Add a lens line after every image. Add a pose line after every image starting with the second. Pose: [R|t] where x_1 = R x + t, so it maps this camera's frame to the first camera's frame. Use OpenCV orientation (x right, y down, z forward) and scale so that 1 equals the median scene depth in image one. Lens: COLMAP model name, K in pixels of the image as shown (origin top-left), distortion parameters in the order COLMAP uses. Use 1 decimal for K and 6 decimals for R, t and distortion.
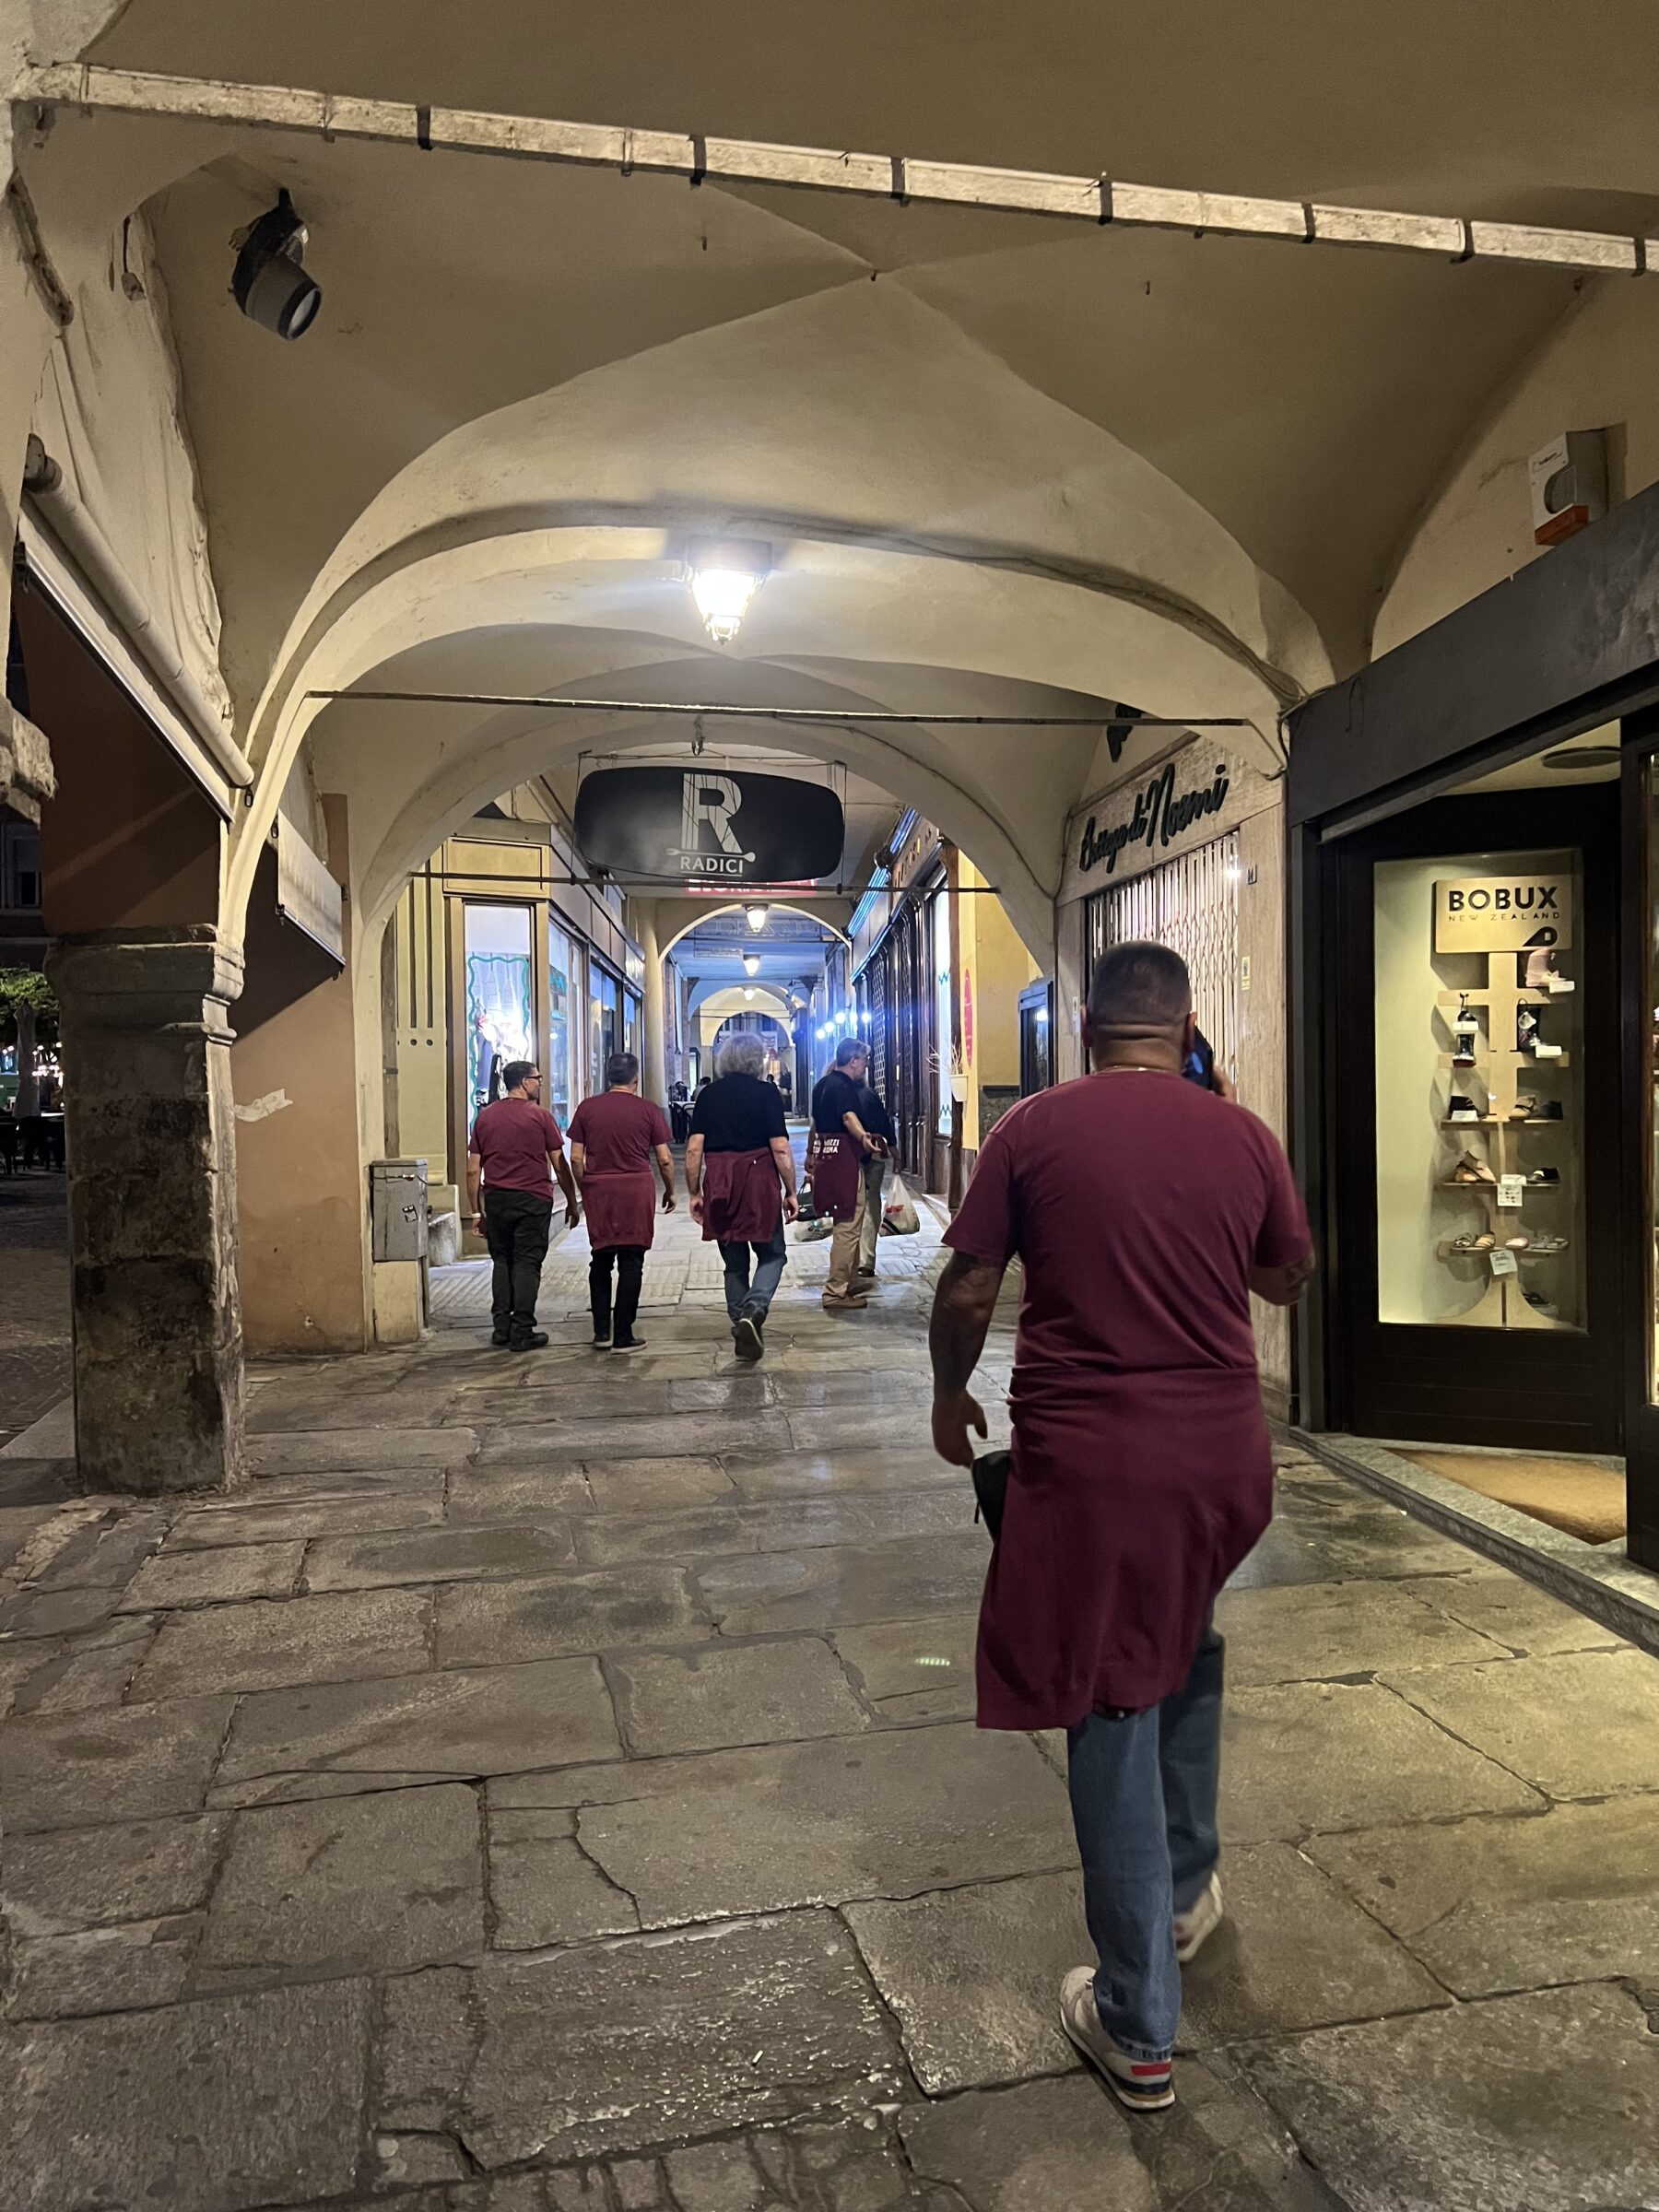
lens RADIAL K [[1663.8, 0, 830.2], [0, 1663.8, 1109.2], [0, 0, 1]] dist [0.004853, 0.000819]
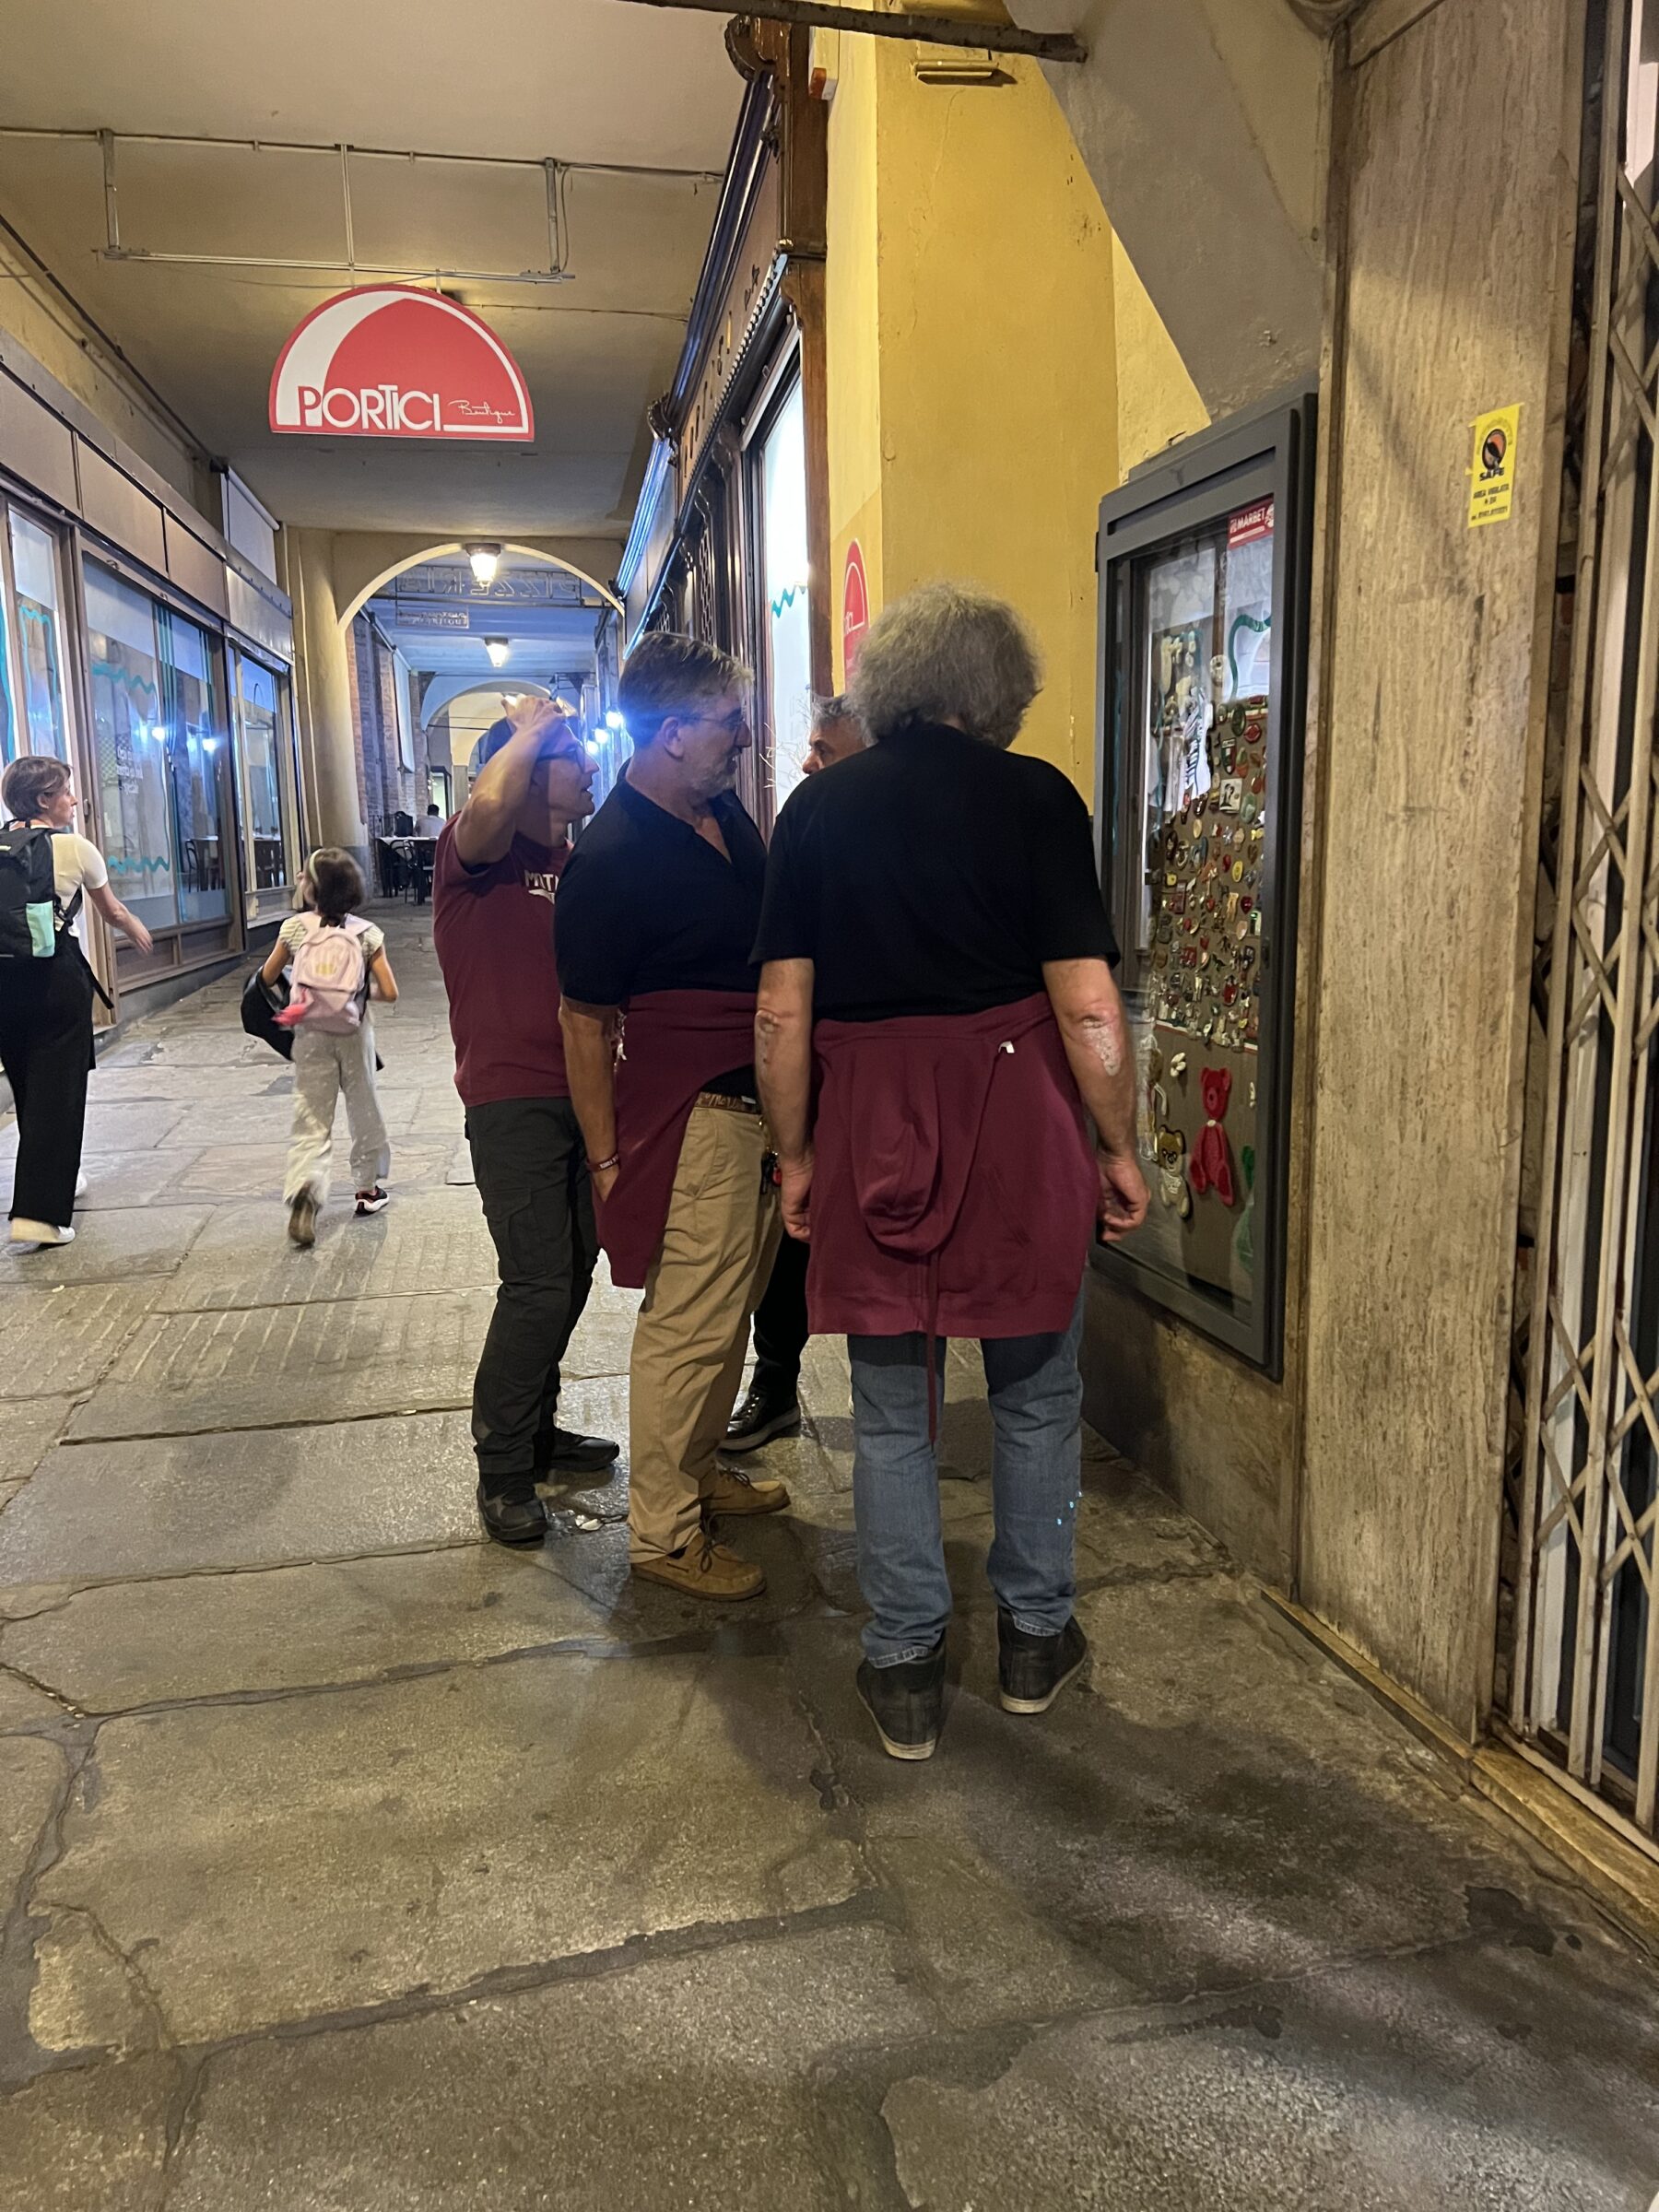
lens RADIAL K [[1663.8, 0, 835.8], [0, 1663.8, 1107.0], [0, 0, 1]] dist [0.004853, 0.000819]
pose [[0.992180, -0.015759, 0.123818, 0.011055], [-0.004052, 0.987407, 0.158150, -0.004126], [-0.124751, -0.157415, 0.979621, 0.276399]]
